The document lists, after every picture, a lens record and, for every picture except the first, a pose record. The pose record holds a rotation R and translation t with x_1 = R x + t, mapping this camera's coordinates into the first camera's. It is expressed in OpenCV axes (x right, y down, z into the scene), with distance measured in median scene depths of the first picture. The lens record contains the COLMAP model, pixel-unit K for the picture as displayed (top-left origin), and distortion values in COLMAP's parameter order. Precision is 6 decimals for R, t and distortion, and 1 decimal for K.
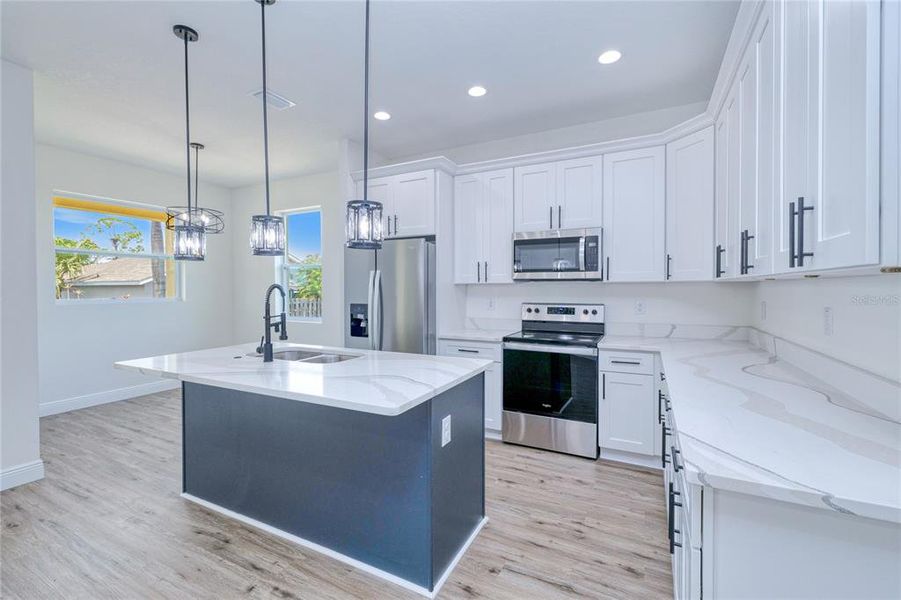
lens RADIAL K [[388.1, 0, 450.5], [0, 388.1, 291.3], [0, 0, 1]] dist [0.002052, 0.000383]
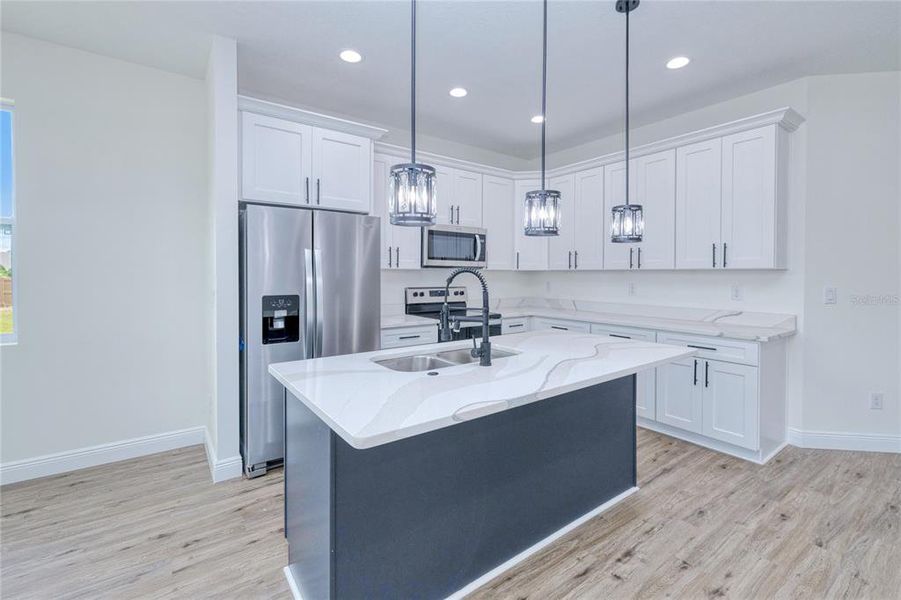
lens RADIAL K [[389.1, 0, 445.5], [0, 389.1, 279.9], [0, 0, 1]] dist [0.002662, 0.000490]
pose [[0.461834, -0.008950, 0.886921, -0.855607], [0.001484, 0.999955, 0.009318, -0.001795], [-0.886965, -0.002987, 0.461827, 0.500440]]
